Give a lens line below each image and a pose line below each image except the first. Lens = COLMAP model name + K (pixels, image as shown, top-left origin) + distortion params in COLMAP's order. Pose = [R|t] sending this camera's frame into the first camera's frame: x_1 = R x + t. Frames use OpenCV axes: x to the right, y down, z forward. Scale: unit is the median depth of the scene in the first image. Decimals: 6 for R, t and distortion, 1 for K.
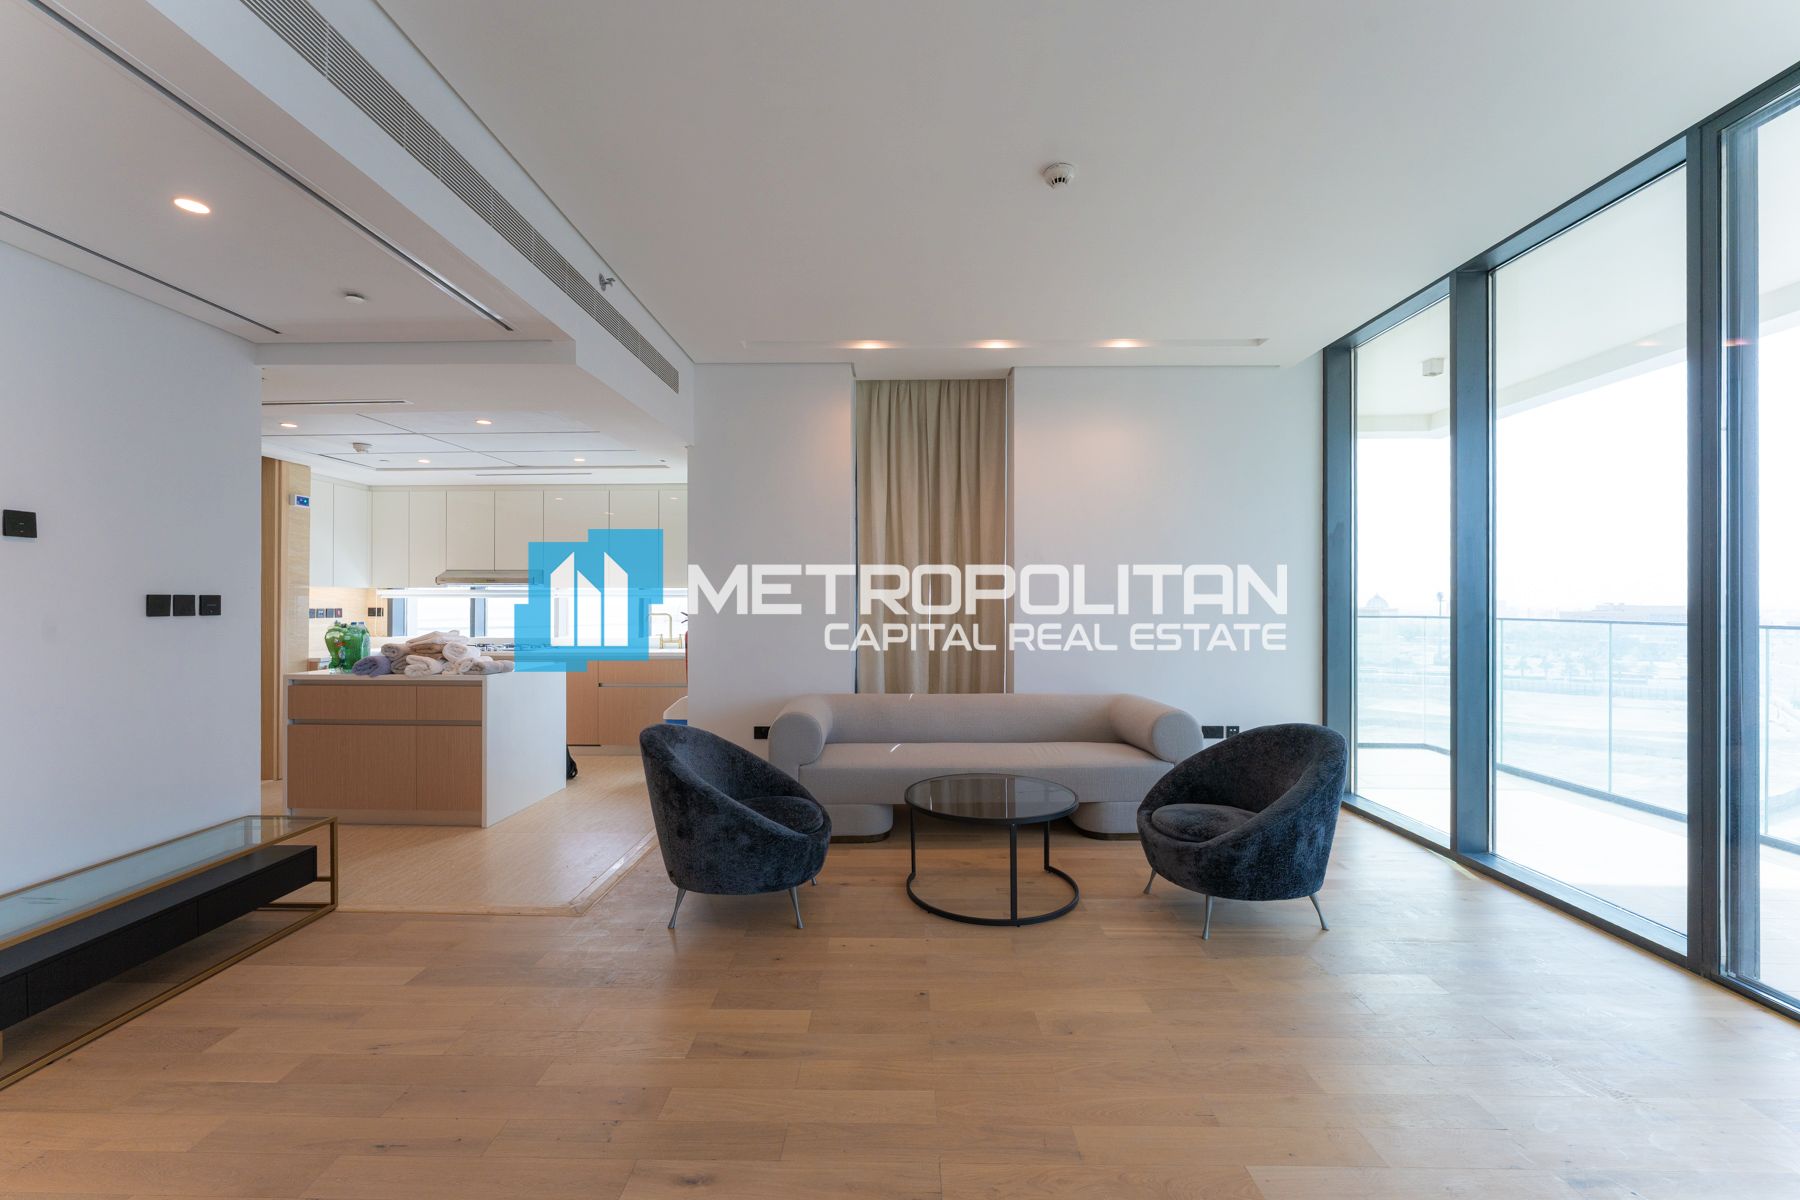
lens RADIAL K [[730.8, 0, 898.7], [0, 730.8, 604.4], [0, 0, 1]] dist [-0.001381, 0.000545]
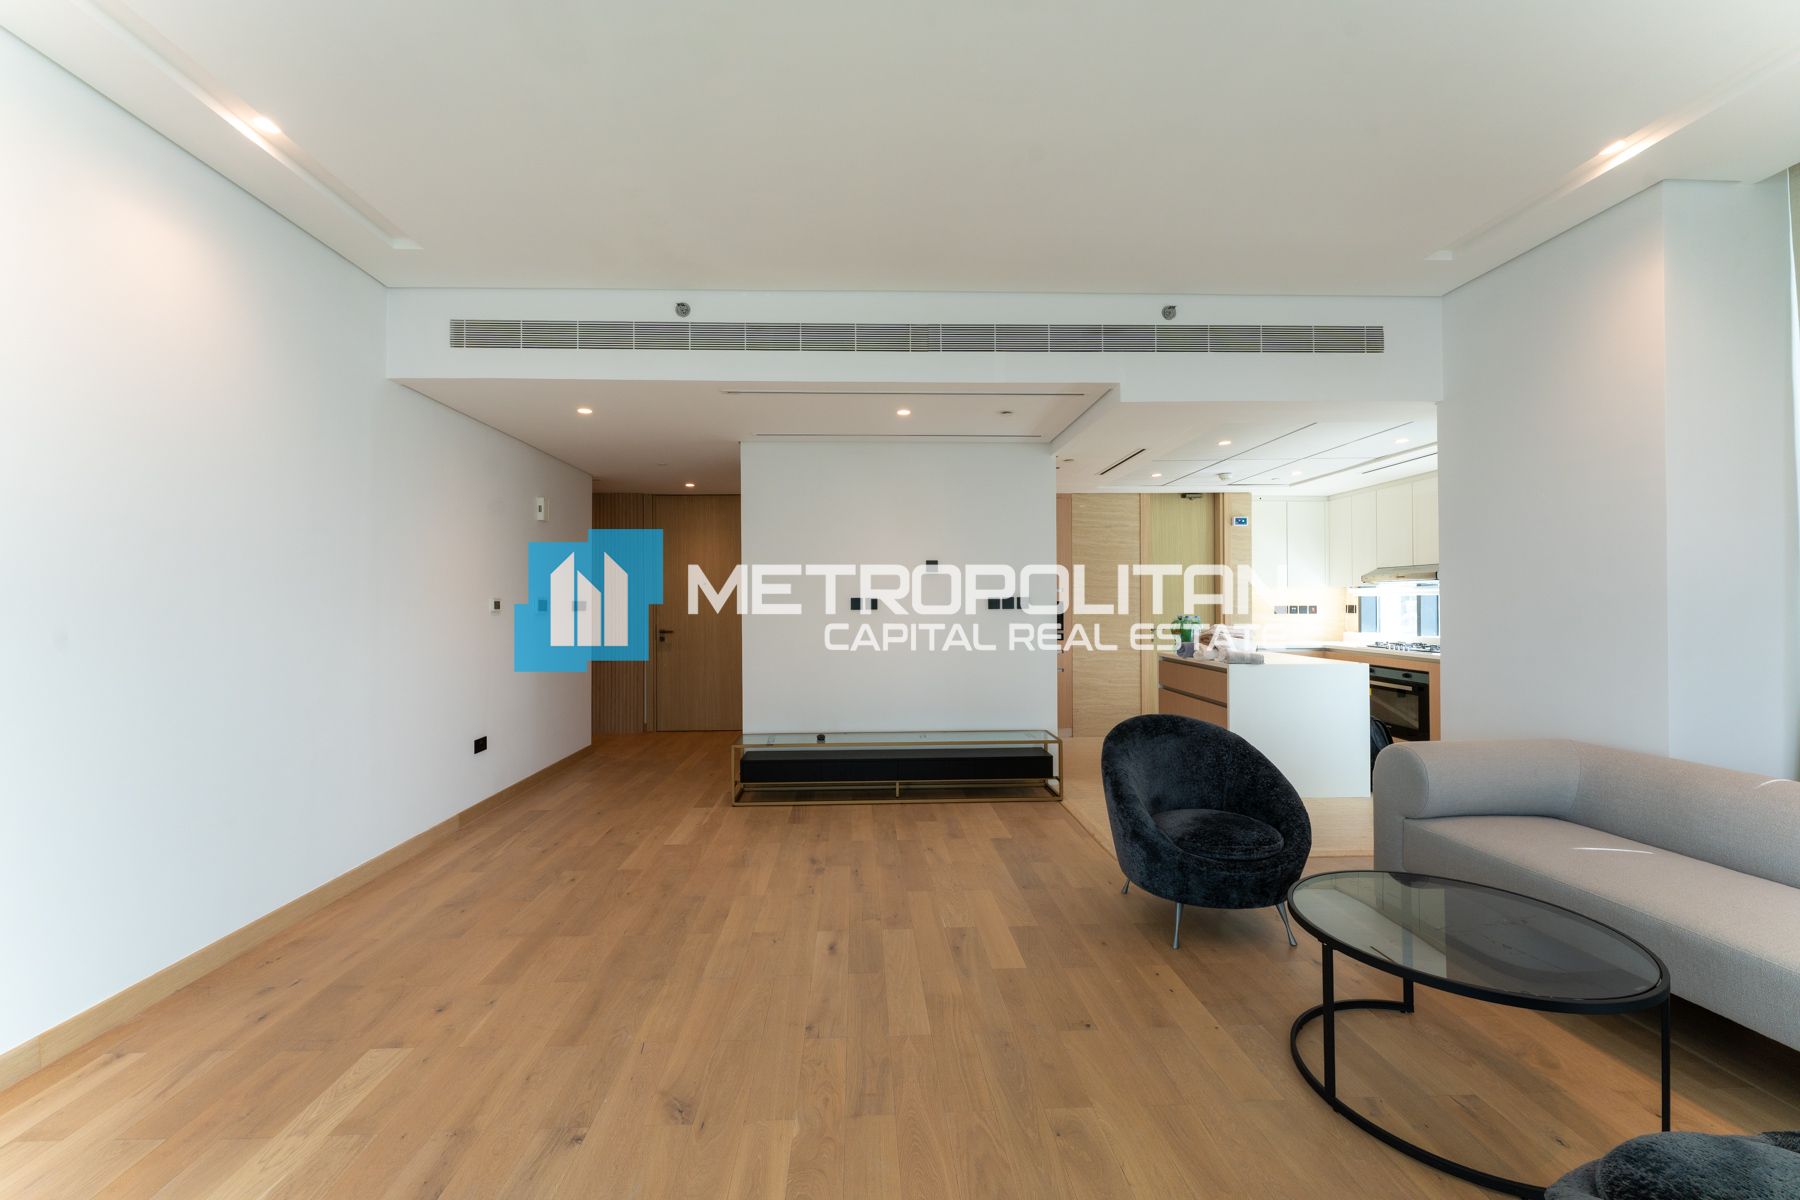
lens RADIAL K [[730.8, 0, 897.3], [0, 730.8, 601.4], [0, 0, 1]] dist [-0.001381, 0.000545]
pose [[0.061452, -0.003530, -0.998104, 0.540458], [0.002566, 0.999991, -0.003379, 0.001793], [0.998107, -0.002353, 0.061460, 0.406621]]
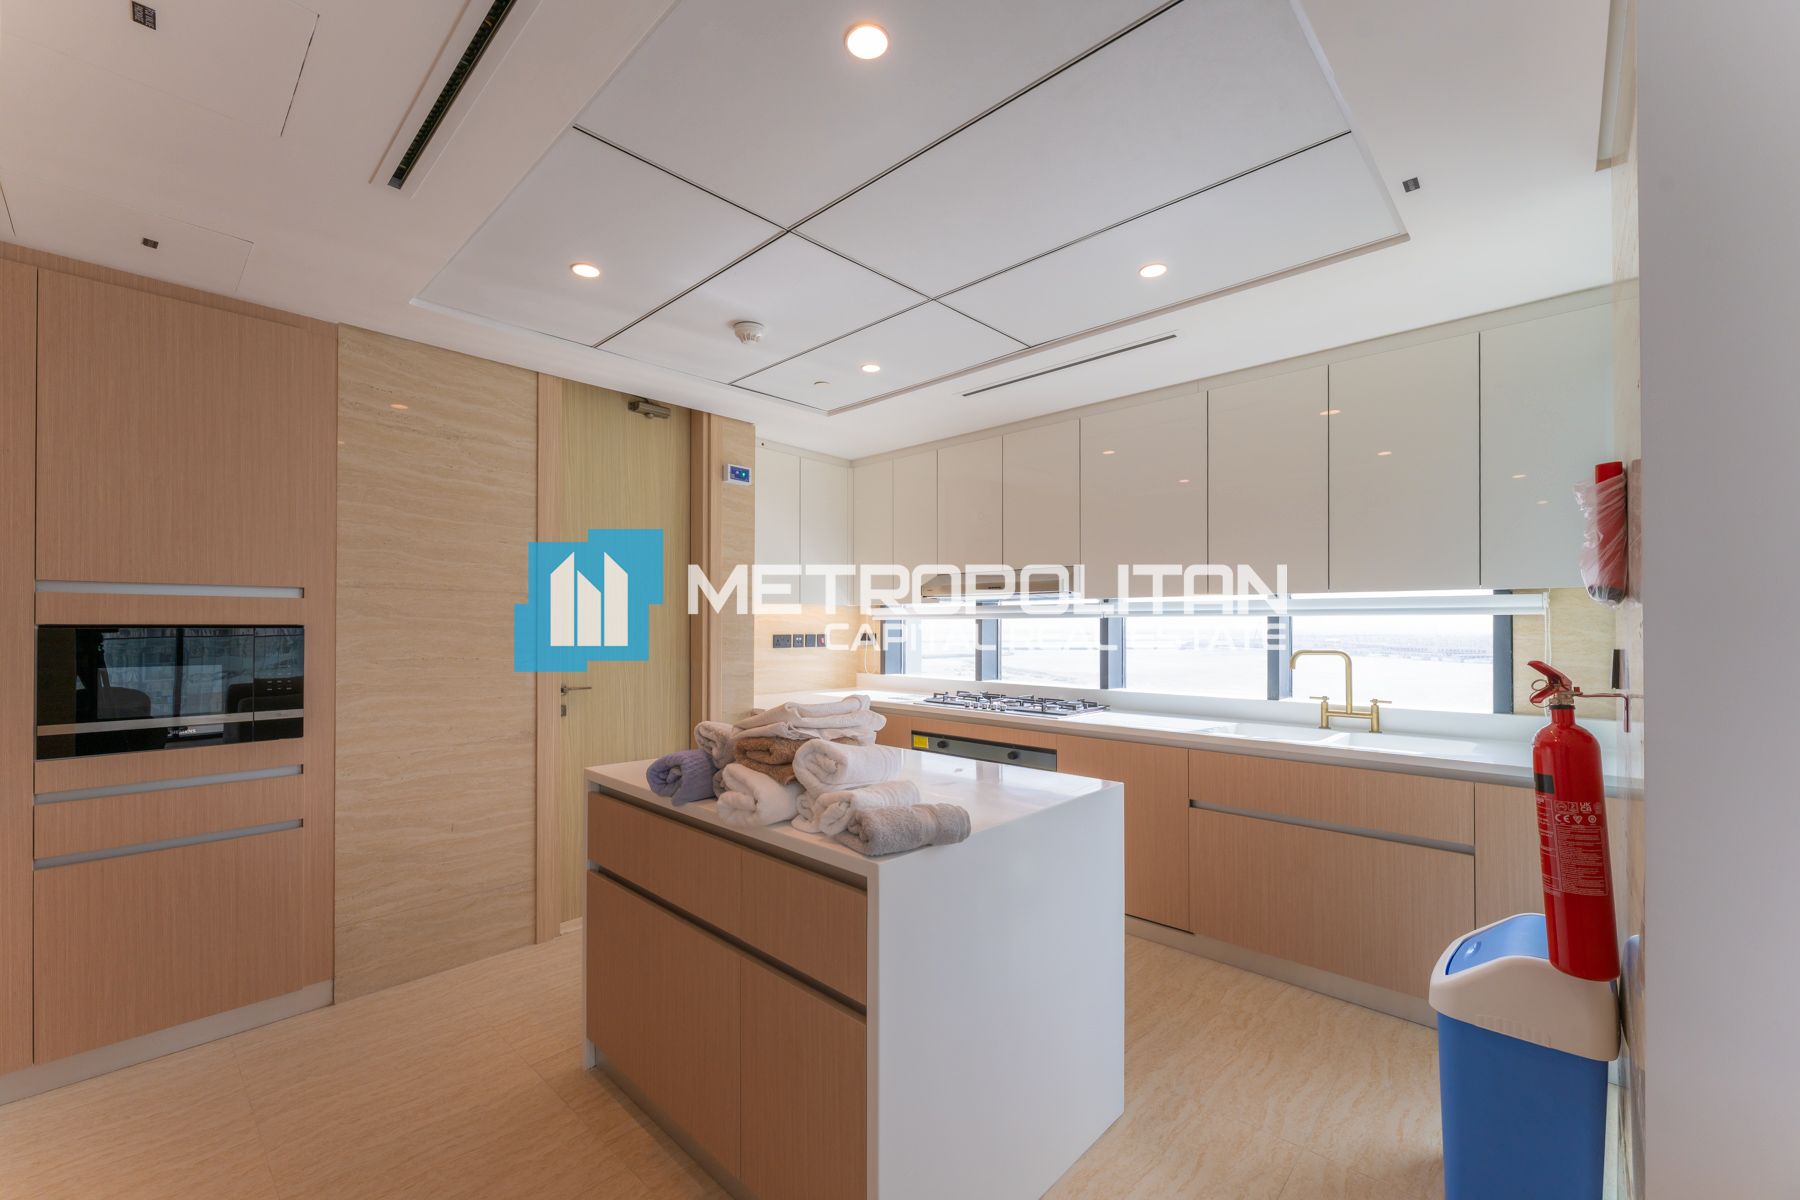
lens RADIAL K [[730.8, 0, 878.1], [0, 730.8, 617.8], [0, 0, 1]] dist [-0.001381, 0.000545]
pose [[0.733669, -0.008892, -0.679449, -0.347493], [-0.000394, 0.999909, -0.013512, -0.002005], [0.679507, 0.010181, 0.733598, 0.761825]]
